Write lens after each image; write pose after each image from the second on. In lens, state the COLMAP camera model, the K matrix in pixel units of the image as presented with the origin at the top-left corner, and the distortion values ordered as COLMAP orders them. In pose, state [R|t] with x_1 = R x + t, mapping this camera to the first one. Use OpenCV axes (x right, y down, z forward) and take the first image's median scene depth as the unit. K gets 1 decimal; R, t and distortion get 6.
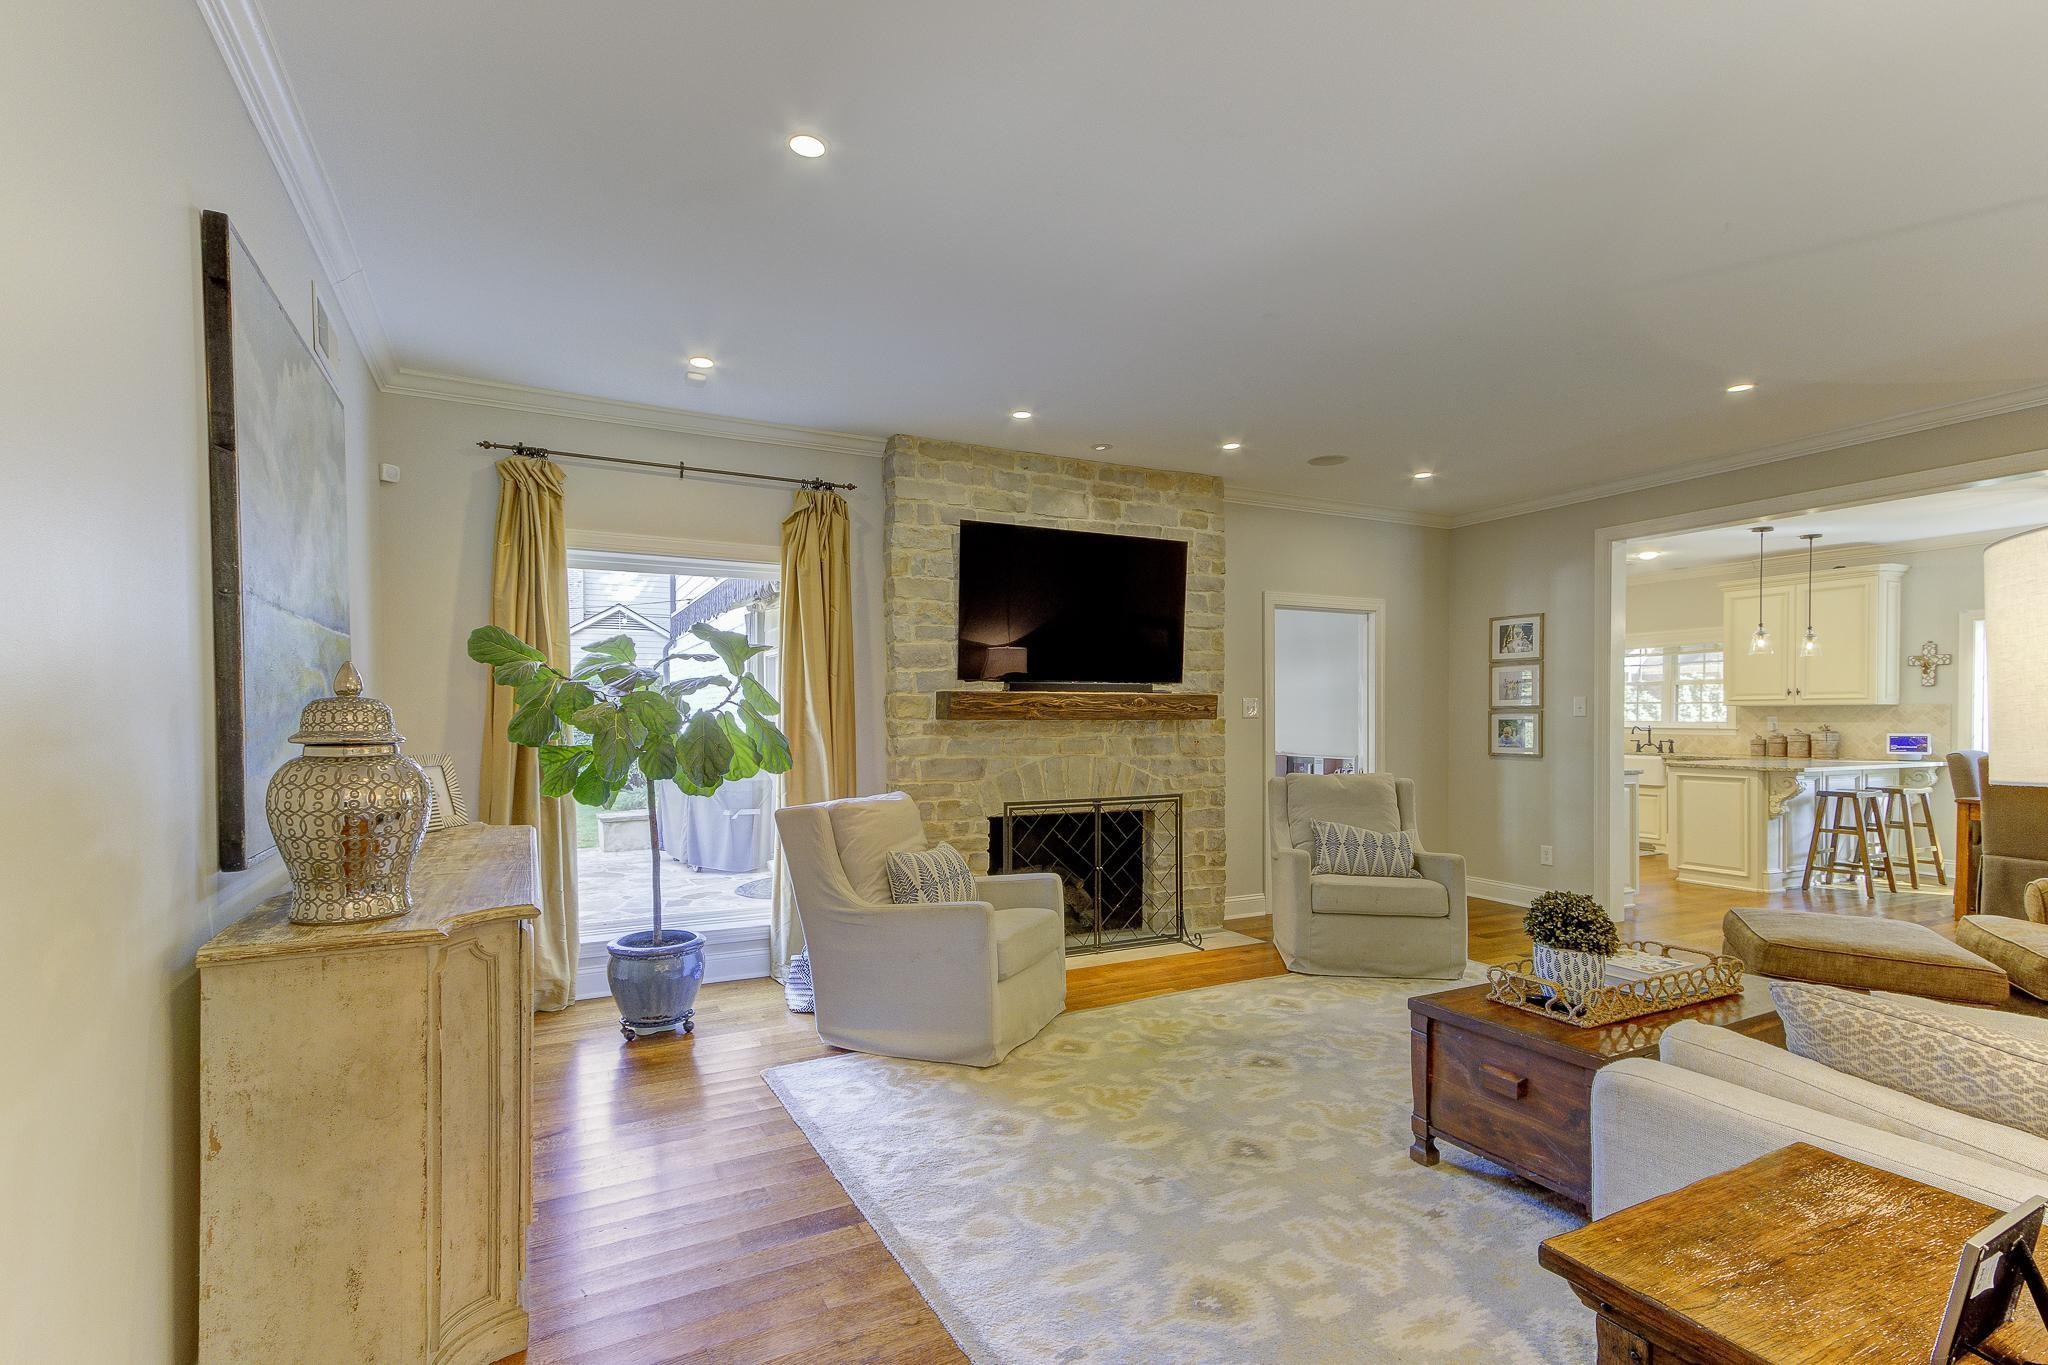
lens RADIAL K [[953.9, 0, 1013.5], [0, 953.9, 730.9], [0, 0, 1]] dist [0.026278, -0.000378]
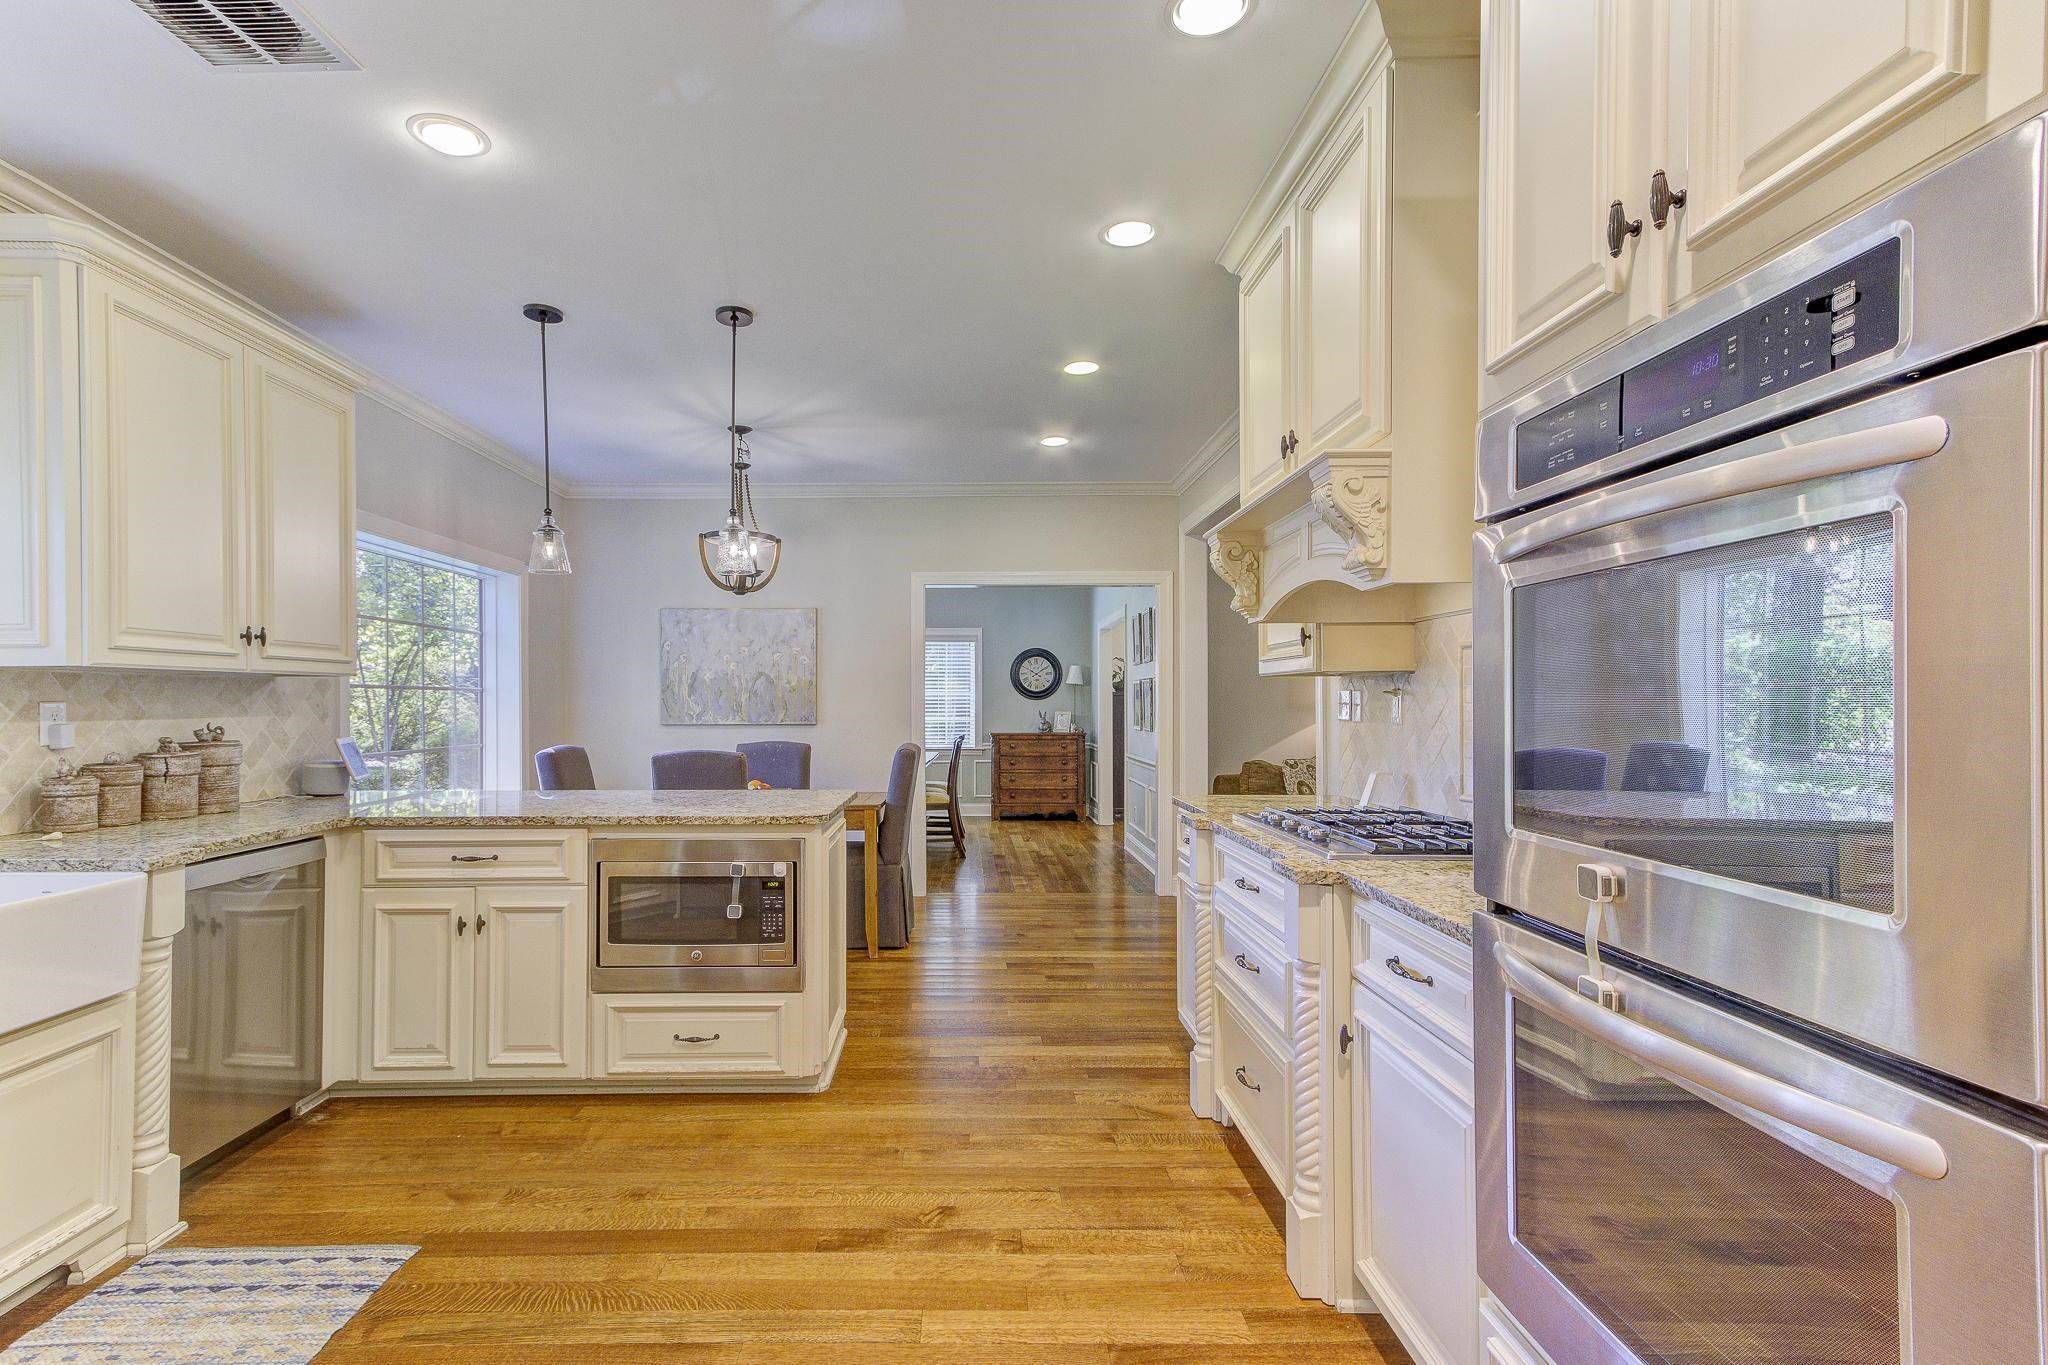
lens RADIAL K [[953.9, 0, 972.8], [0, 953.9, 706.1], [0, 0, 1]] dist [0.026278, -0.000378]
pose [[-0.899420, -0.001414, 0.437083, 0.396807], [0.006976, 0.999821, 0.017591, -0.018102], [-0.437030, 0.018871, -0.899249, 1.206860]]
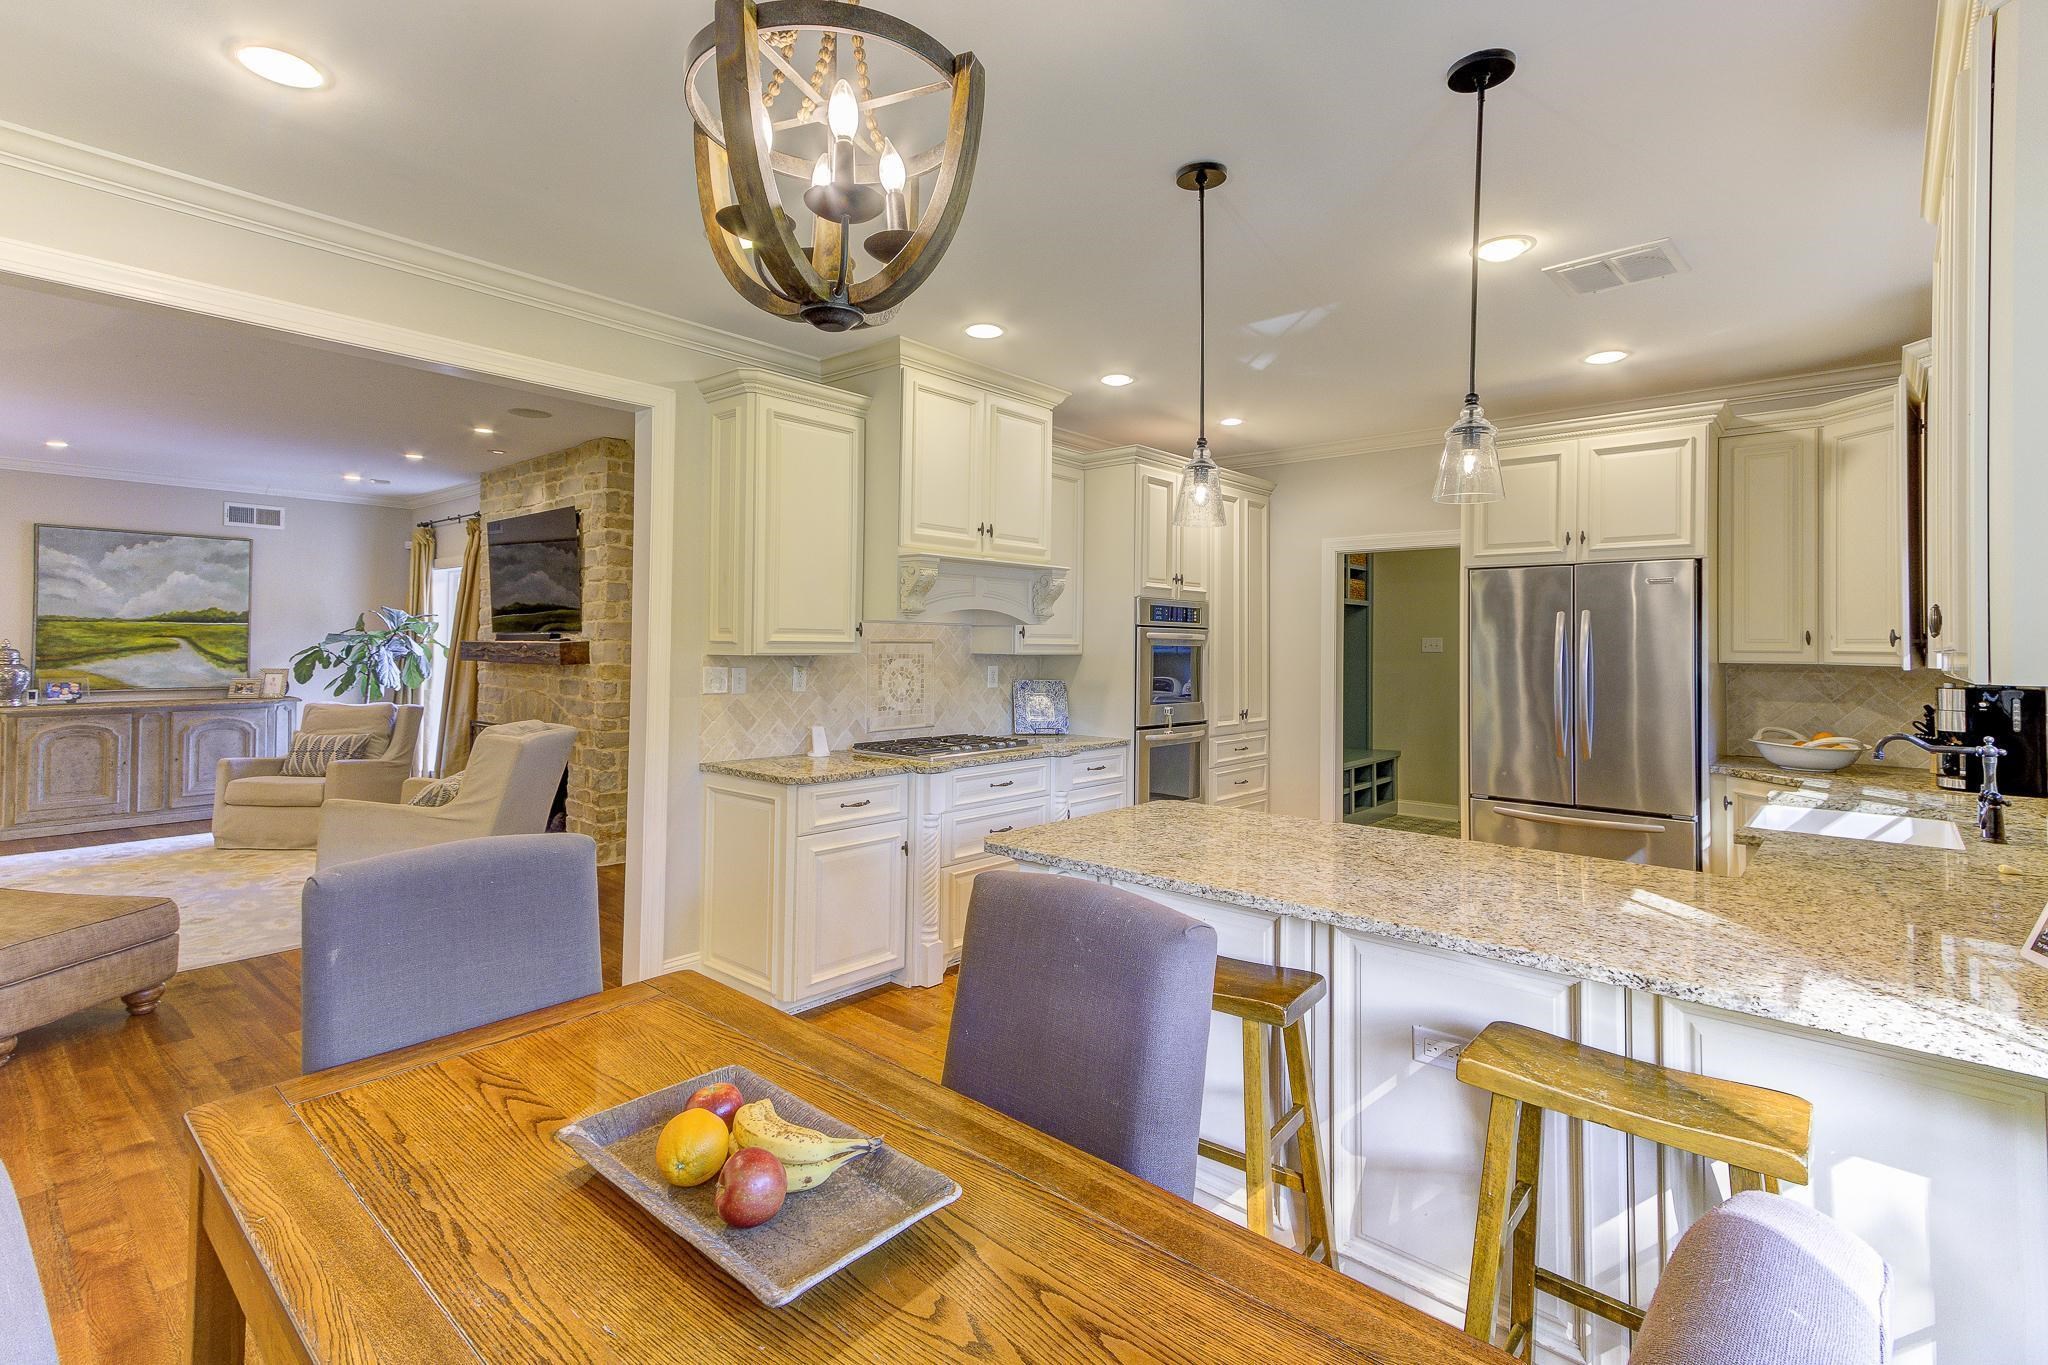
lens RADIAL K [[953.9, 0, 991.0], [0, 953.9, 636.6], [0, 0, 1]] dist [0.026278, -0.000378]
pose [[0.354356, -0.006898, -0.935085, 0.936725], [-0.021668, 0.999644, -0.015586, -0.027666], [0.934859, 0.025785, 0.354081, 0.704549]]
